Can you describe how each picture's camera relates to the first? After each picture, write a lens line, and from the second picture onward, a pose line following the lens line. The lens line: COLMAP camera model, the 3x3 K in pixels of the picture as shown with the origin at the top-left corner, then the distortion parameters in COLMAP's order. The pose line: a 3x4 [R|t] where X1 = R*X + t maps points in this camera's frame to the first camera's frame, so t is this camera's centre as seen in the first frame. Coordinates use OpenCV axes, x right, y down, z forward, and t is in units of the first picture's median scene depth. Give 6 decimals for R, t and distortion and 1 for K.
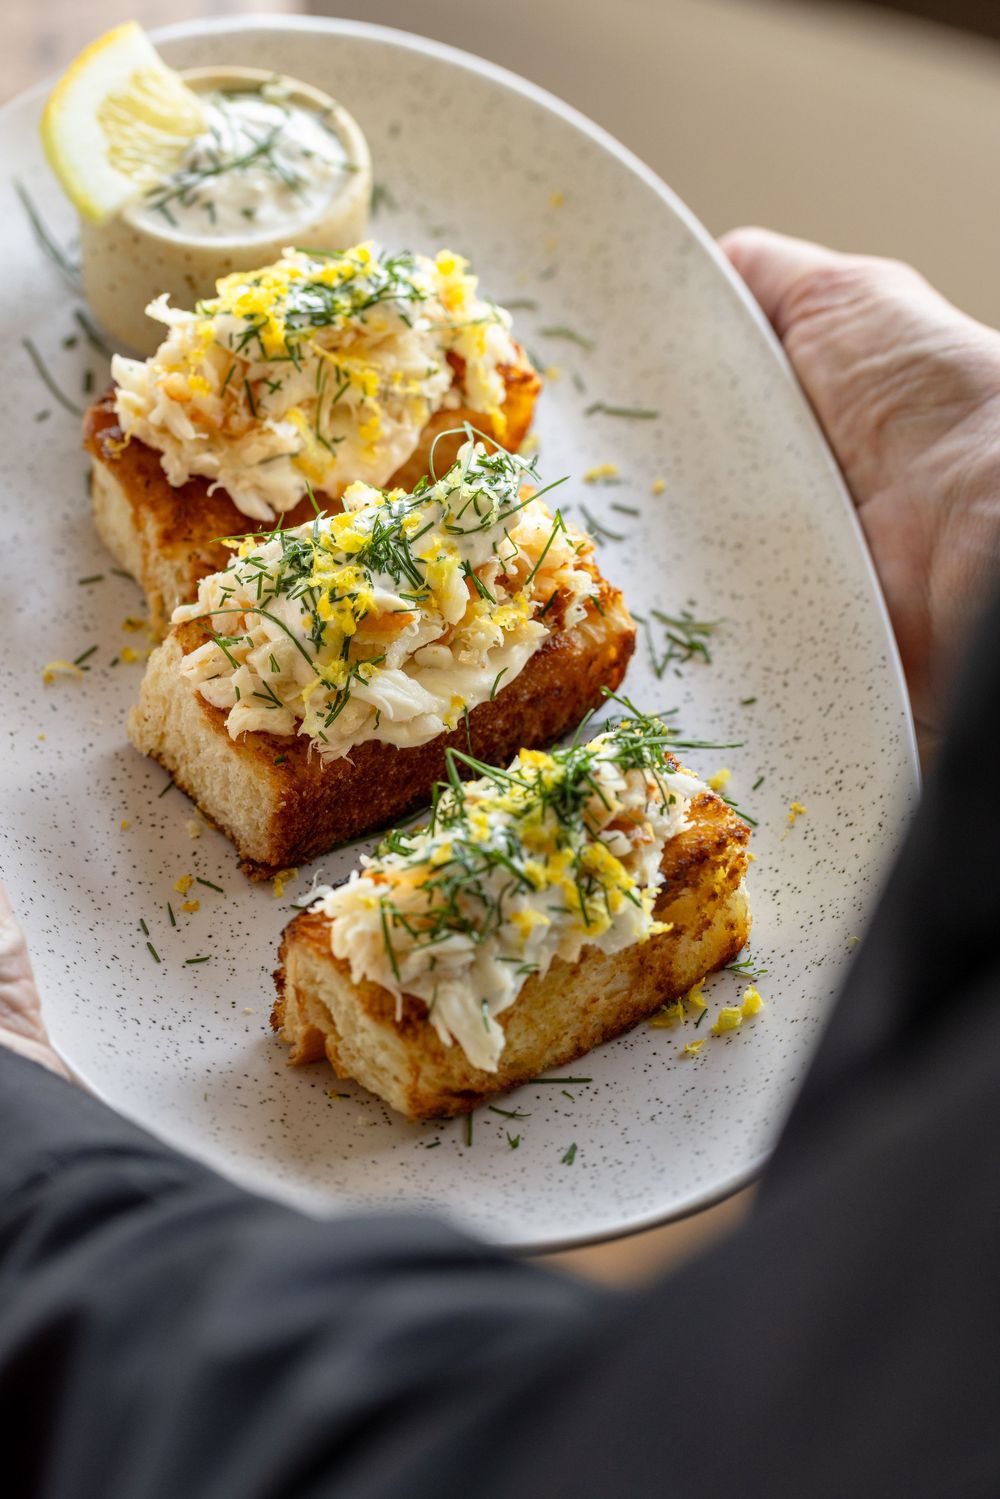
lens RADIAL K [[4342.2, 0, 500.0], [0, 4342.2, 749.5], [0, 0, 1]] dist [0.147464, -0.127020]
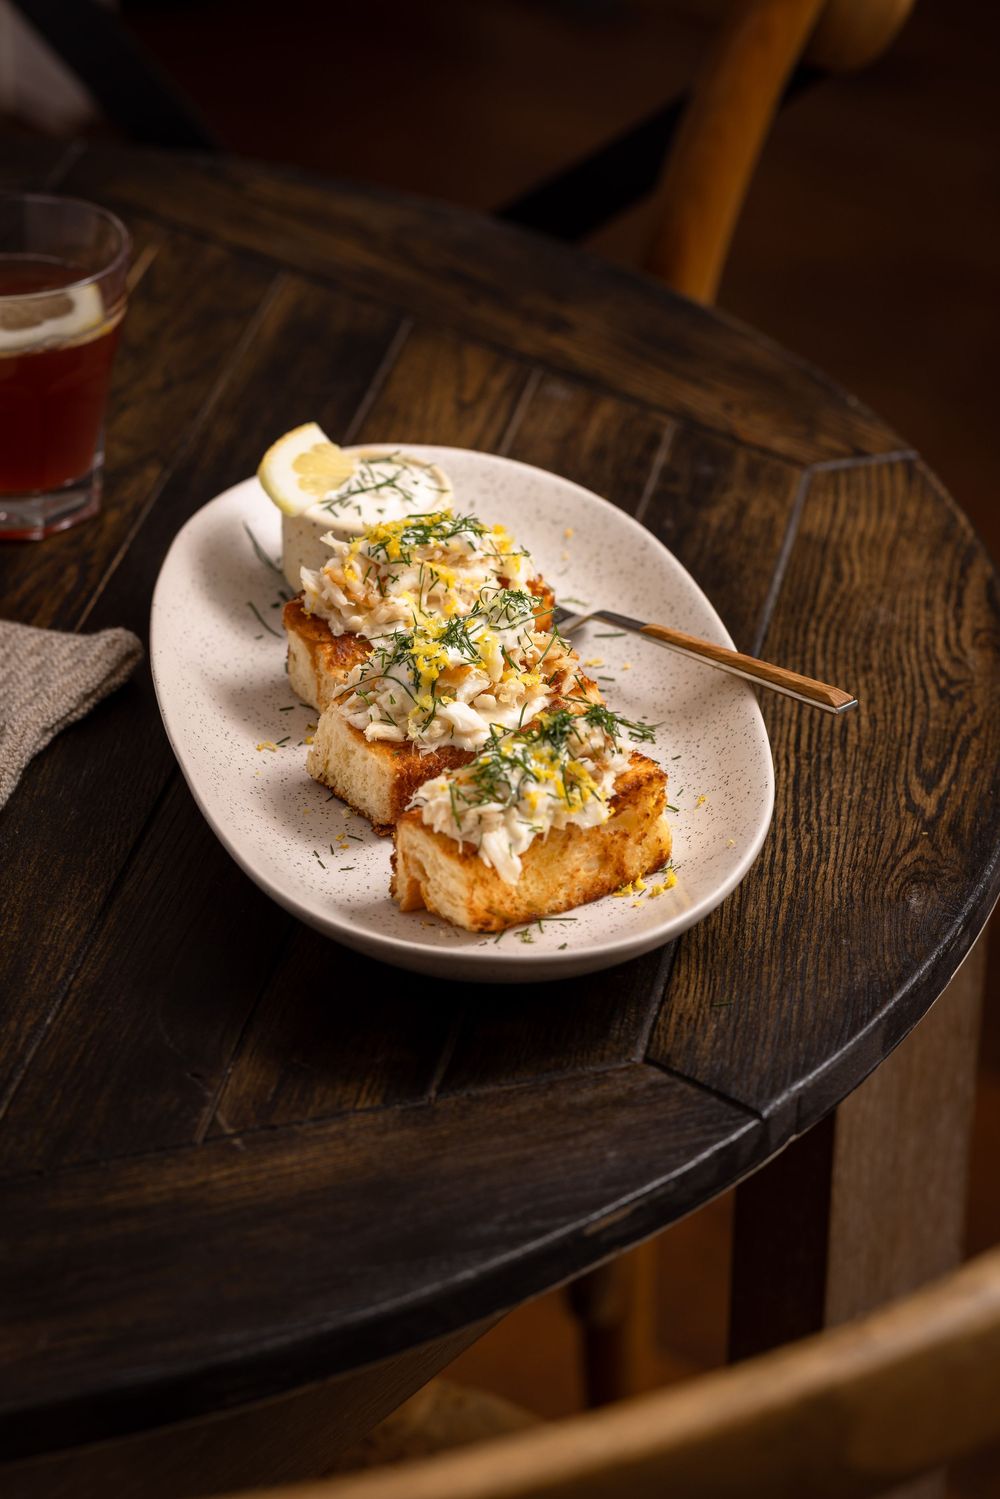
lens RADIAL K [[3495.3, 0, 500.0], [0, 3495.3, 749.5], [0, 0, 1]] dist [-0.110718, -0.046671]
pose [[0.999342, -0.014808, -0.033102, 0.036523], [0.006917, 0.973908, -0.226839, 0.315341], [0.035598, 0.226461, 0.973369, -0.343404]]
